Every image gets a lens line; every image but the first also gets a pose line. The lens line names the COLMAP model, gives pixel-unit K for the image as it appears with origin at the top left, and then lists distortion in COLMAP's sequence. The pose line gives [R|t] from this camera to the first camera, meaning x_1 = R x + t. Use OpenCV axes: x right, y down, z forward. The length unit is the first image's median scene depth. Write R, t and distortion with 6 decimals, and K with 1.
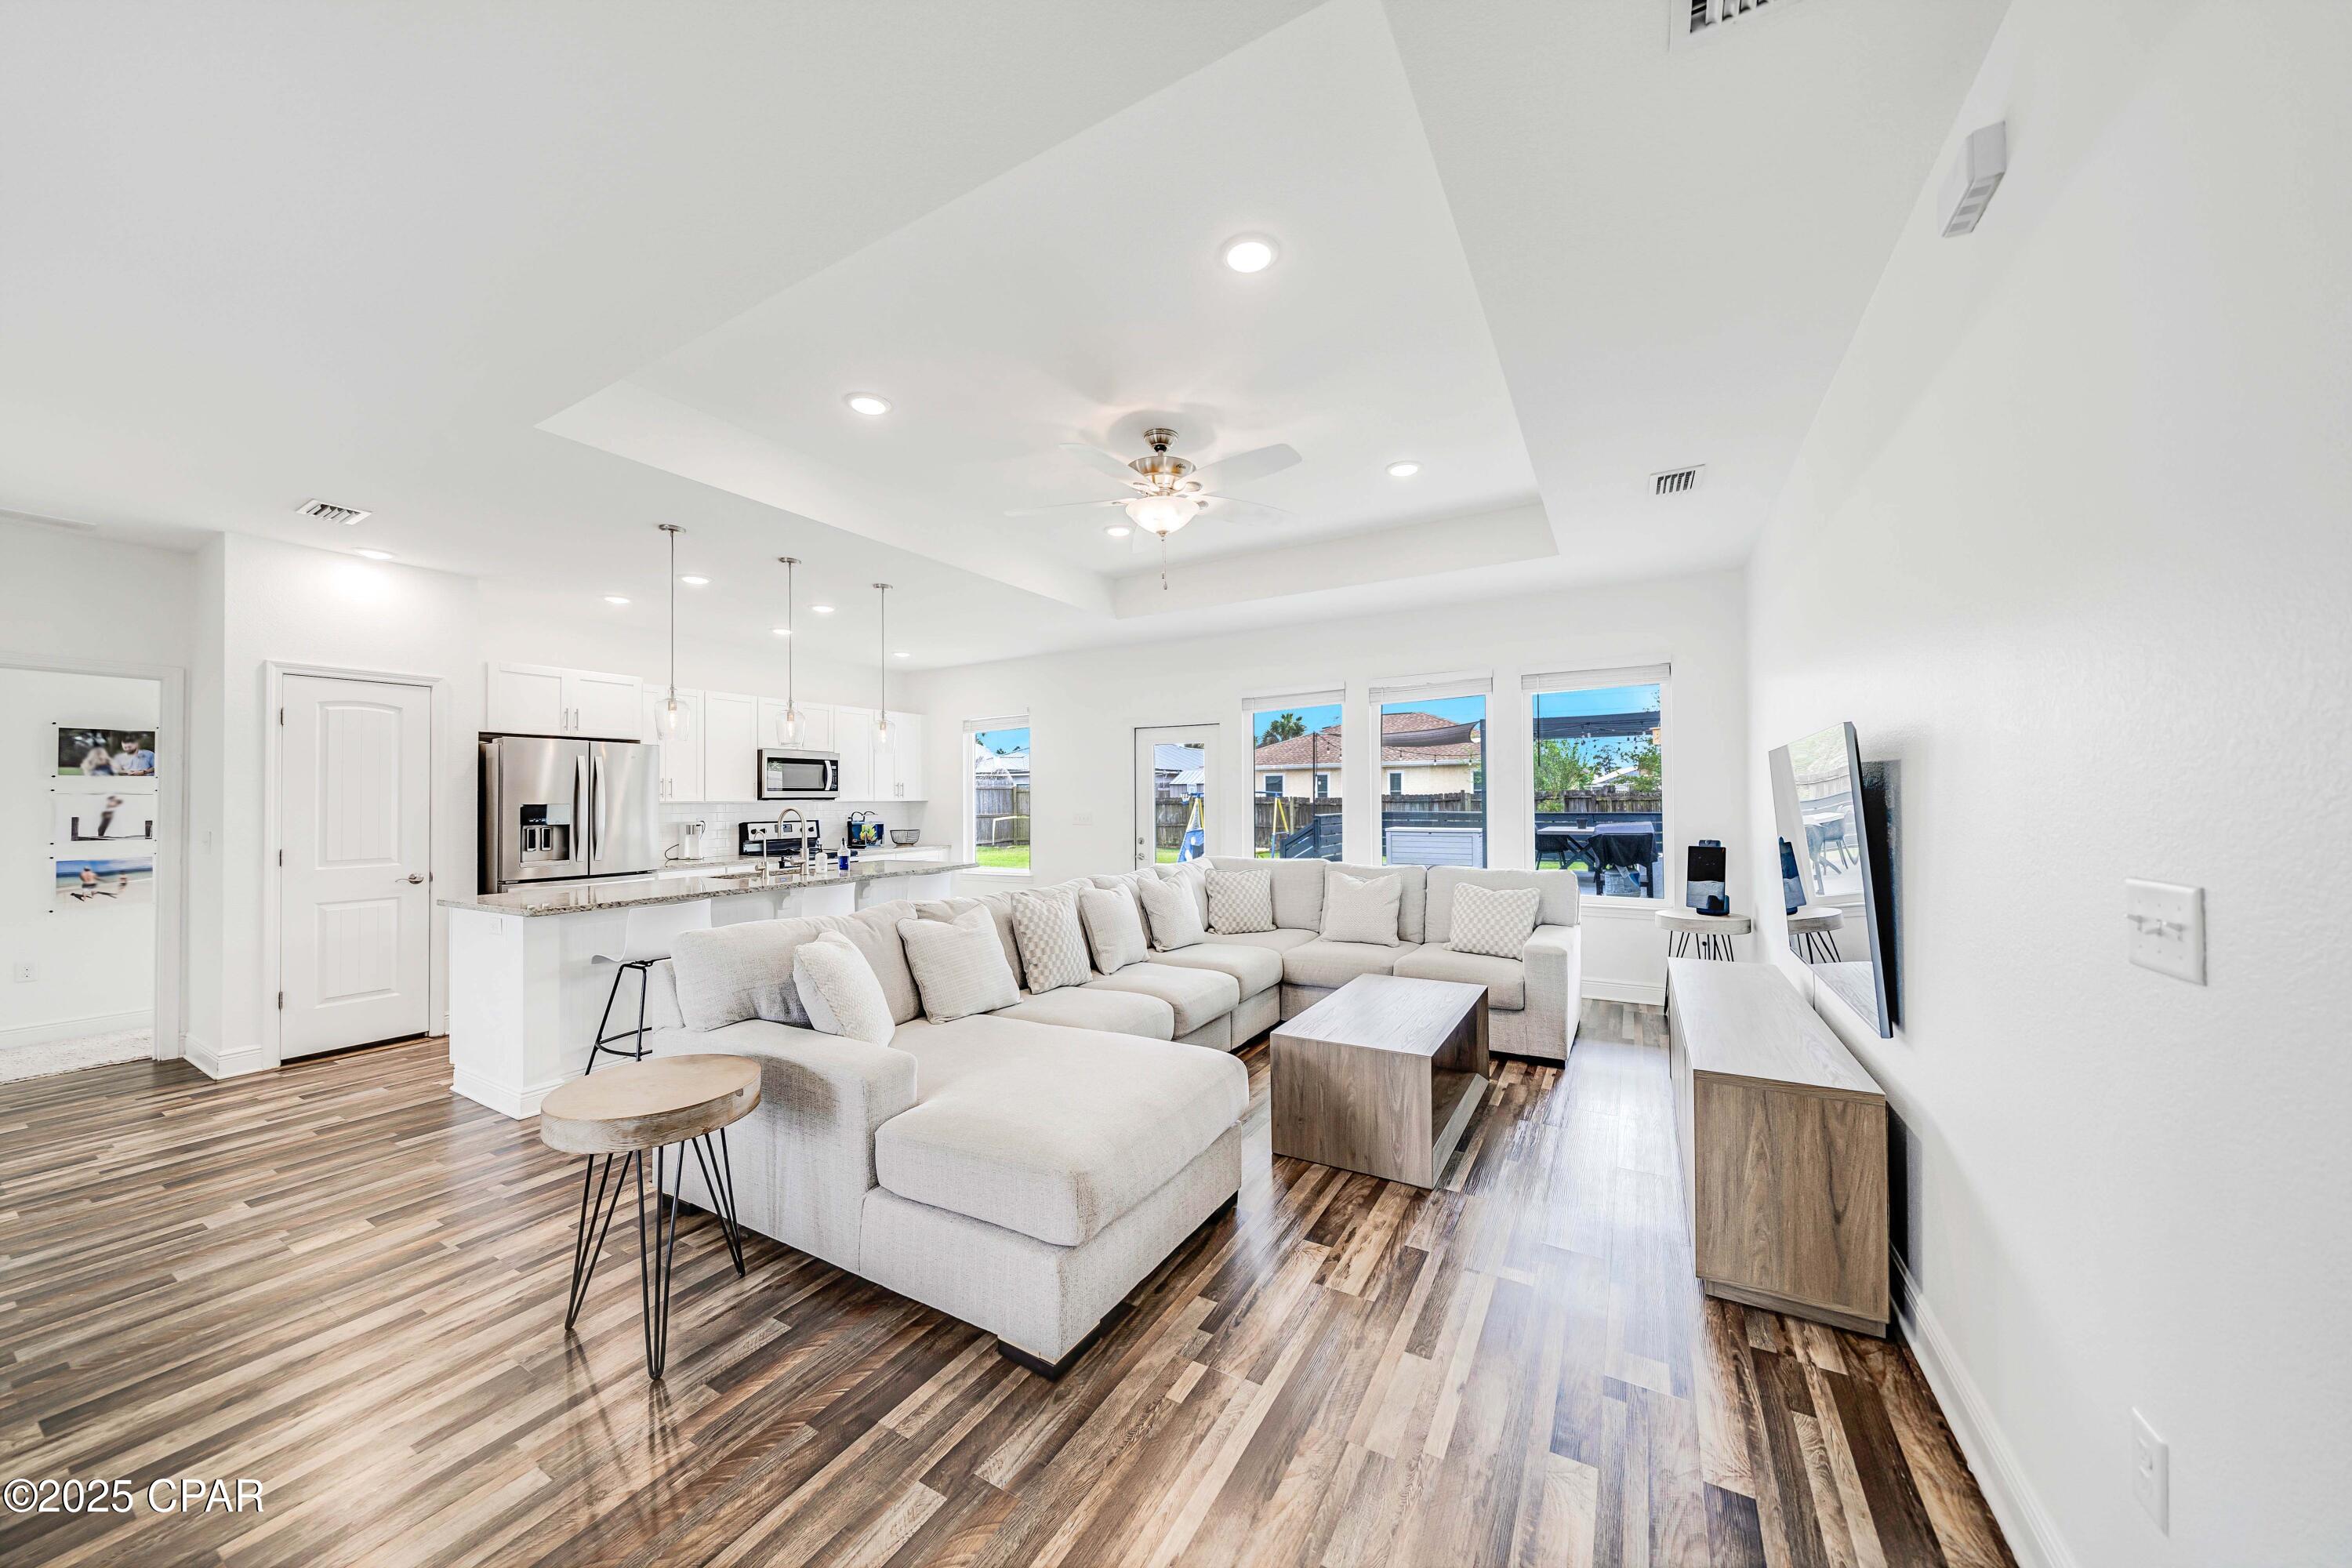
lens RADIAL K [[804.4, 0, 1165.4], [0, 804.4, 786.4], [0, 0, 1]] dist [-0.005685, 0.000028]
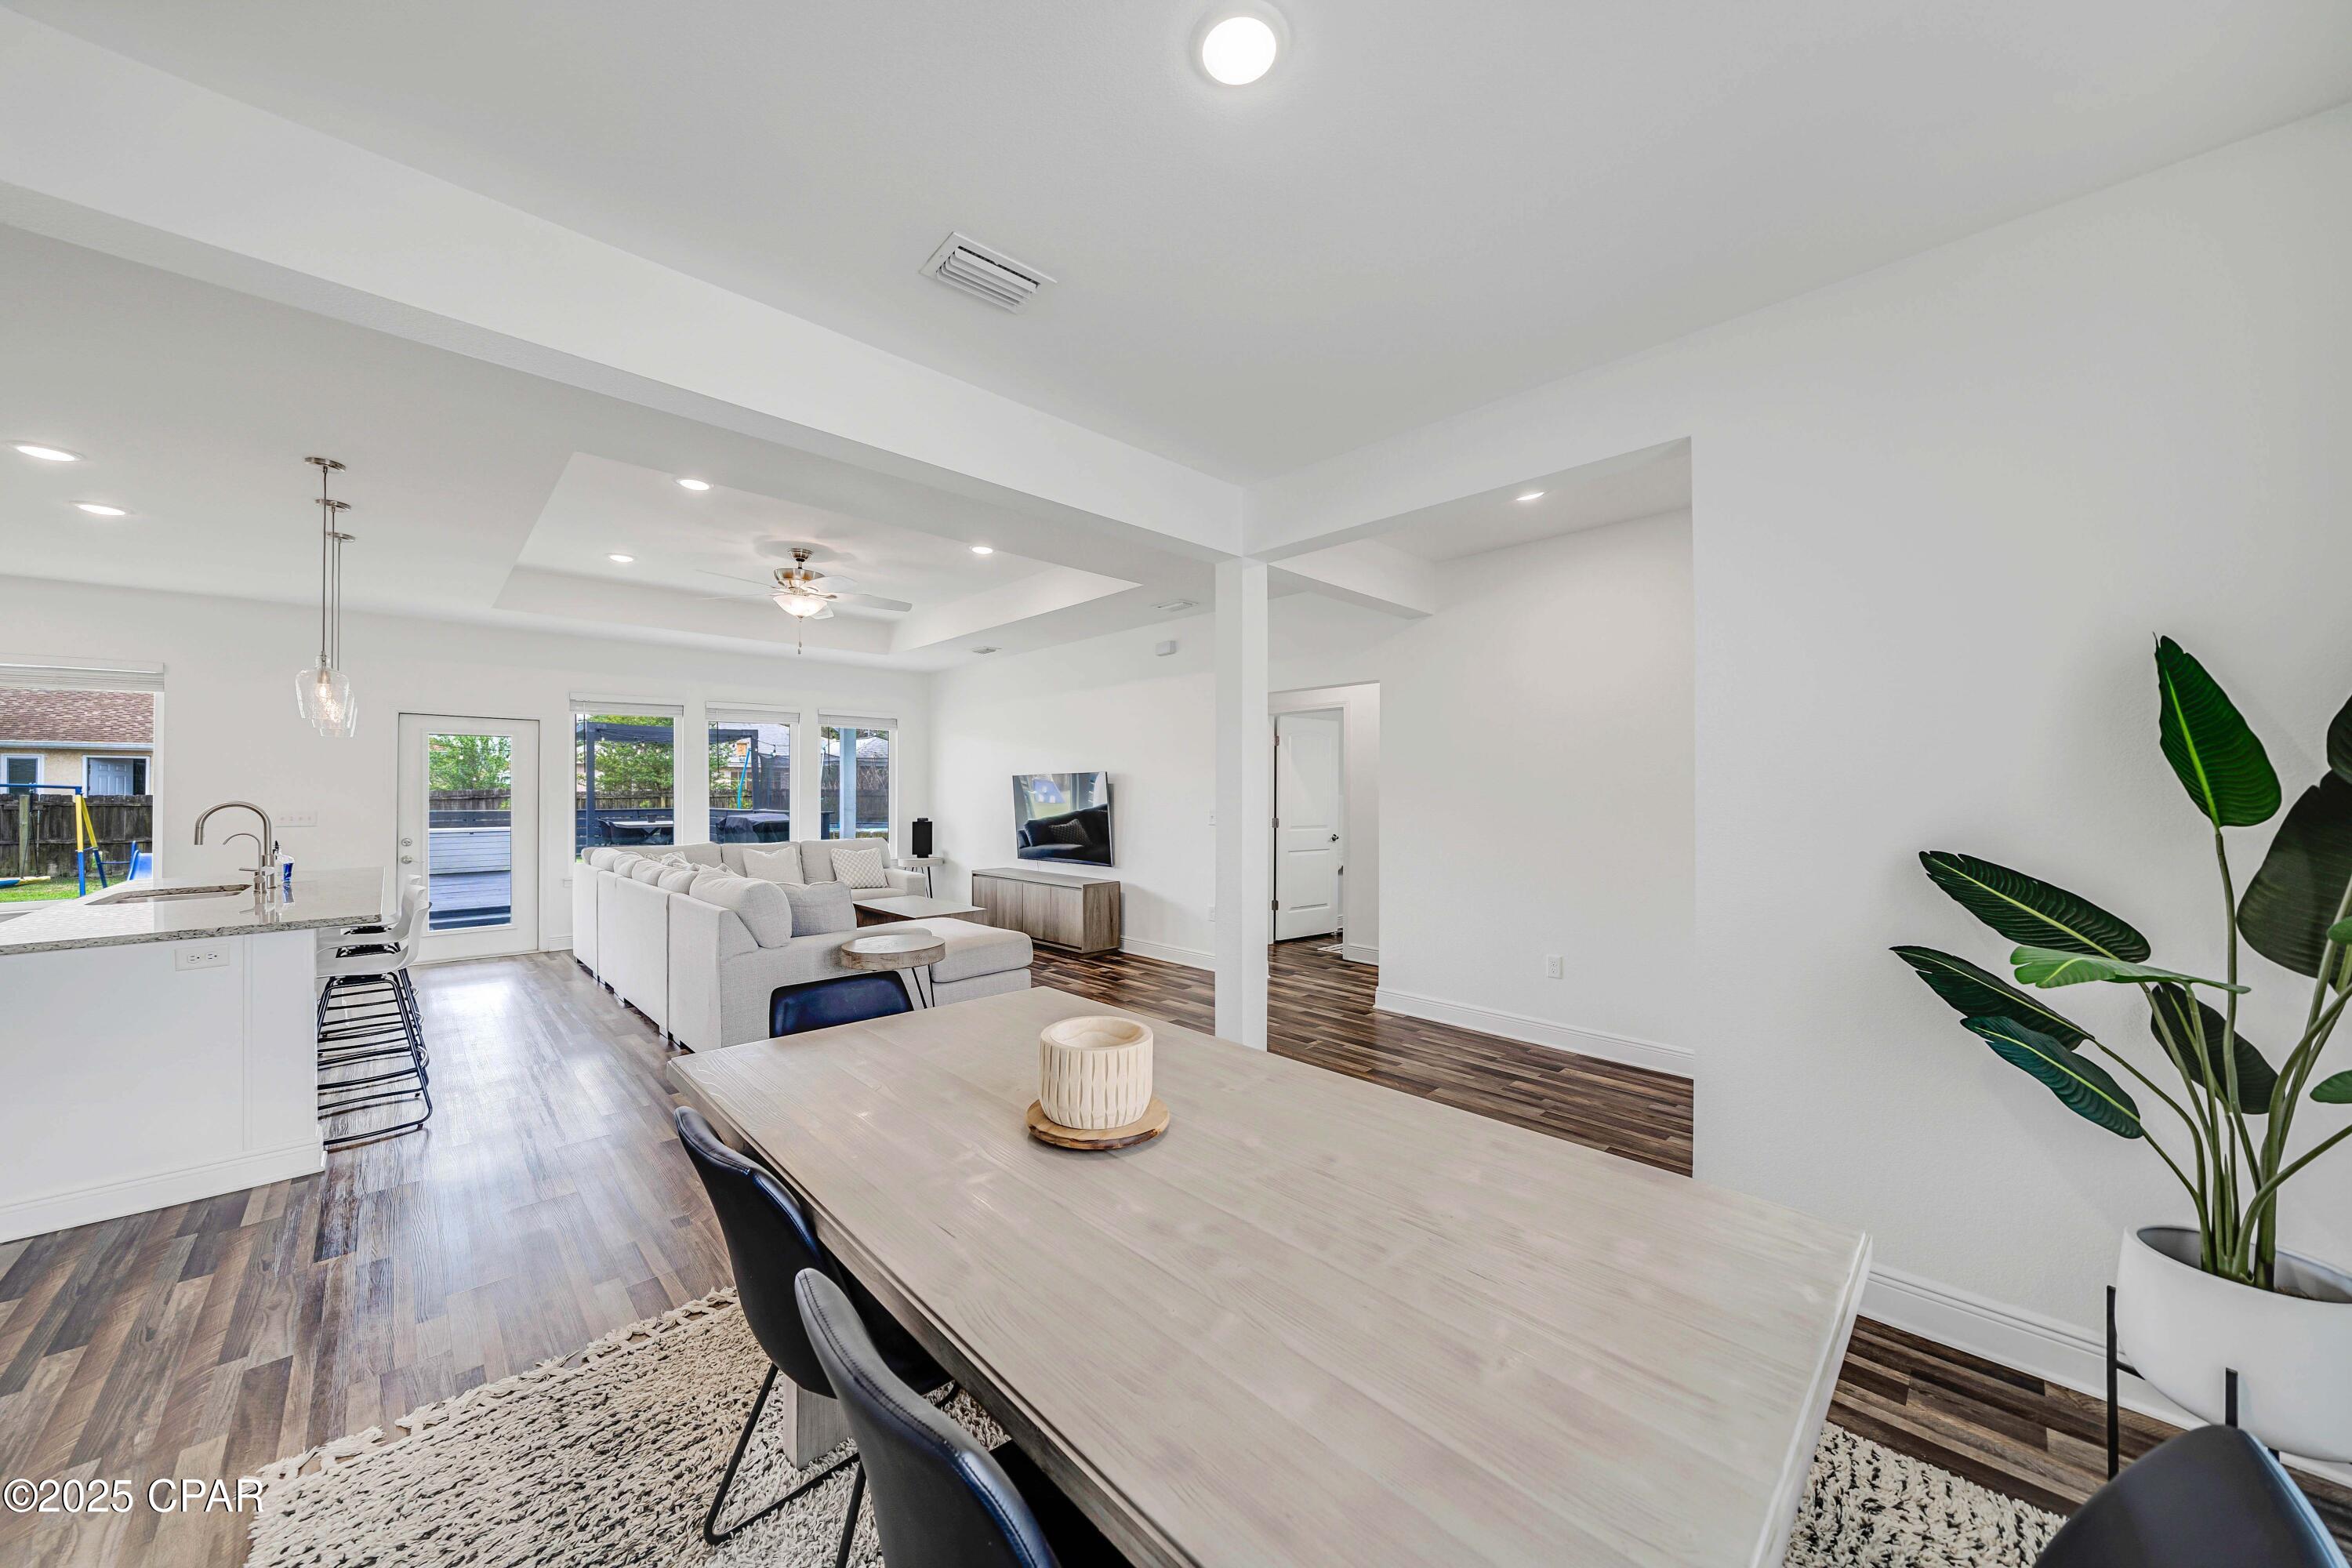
lens RADIAL K [[804.4, 0, 1165.4], [0, 804.4, 786.4], [0, 0, 1]] dist [-0.005685, 0.000028]
pose [[0.273917, 0.016348, 0.961614, -1.345554], [-0.016986, 0.999782, -0.012158, 0.008203], [-0.961603, -0.013004, 0.274135, -0.076419]]
